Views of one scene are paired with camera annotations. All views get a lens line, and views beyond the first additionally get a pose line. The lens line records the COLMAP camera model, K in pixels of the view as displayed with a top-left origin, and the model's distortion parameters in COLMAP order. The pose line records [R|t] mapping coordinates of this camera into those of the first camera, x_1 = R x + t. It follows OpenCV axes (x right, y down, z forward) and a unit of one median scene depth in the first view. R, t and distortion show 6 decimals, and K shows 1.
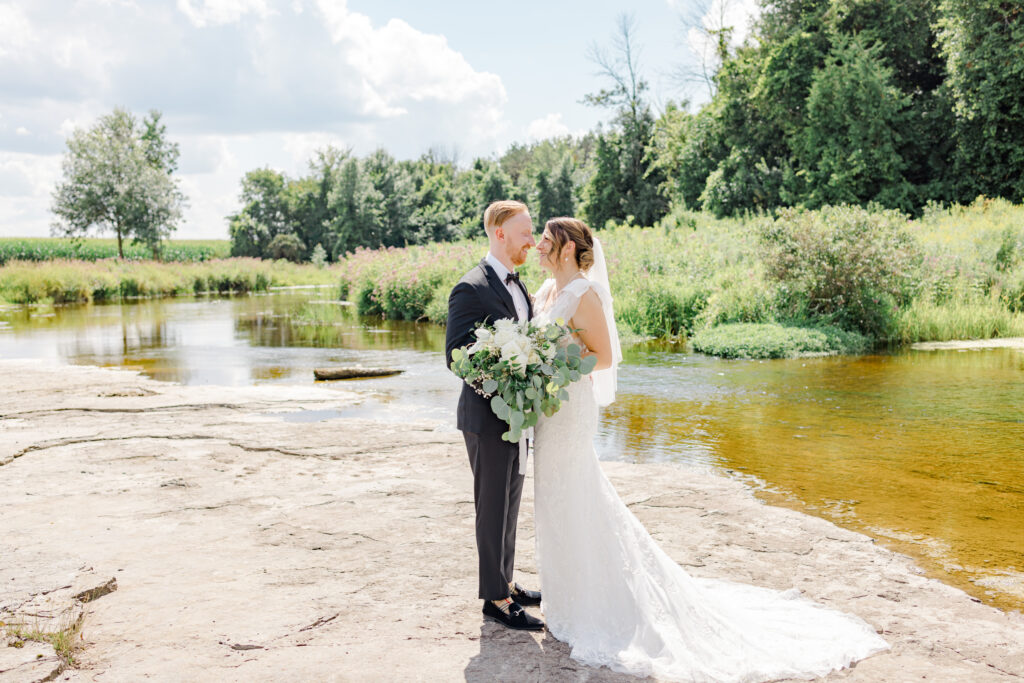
lens RADIAL K [[1066.9, 0, 516.3], [0, 1066.9, 340.8], [0, 0, 1]] dist [0.056652, -0.009131]
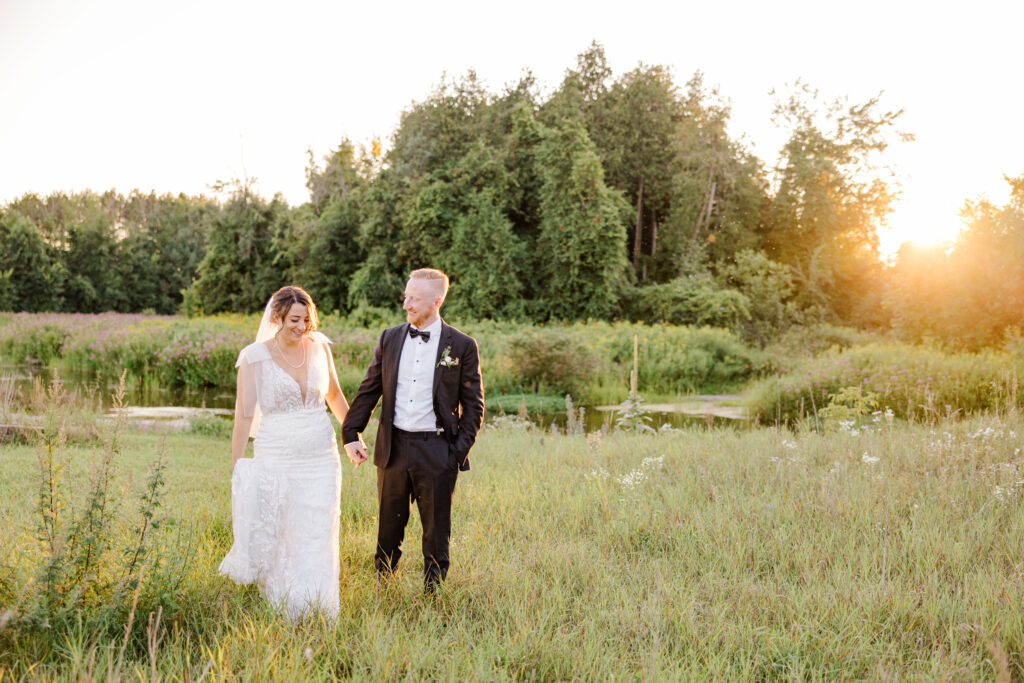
lens RADIAL K [[1136.9, 0, 537.9], [0, 1136.9, 356.1], [0, 0, 1]] dist [0.011973, 0.009678]
pose [[0.868643, 0.027648, 0.494667, -0.305156], [-0.008370, 0.999118, -0.041146, -0.002272], [-0.495369, 0.031601, 0.868108, -0.290958]]
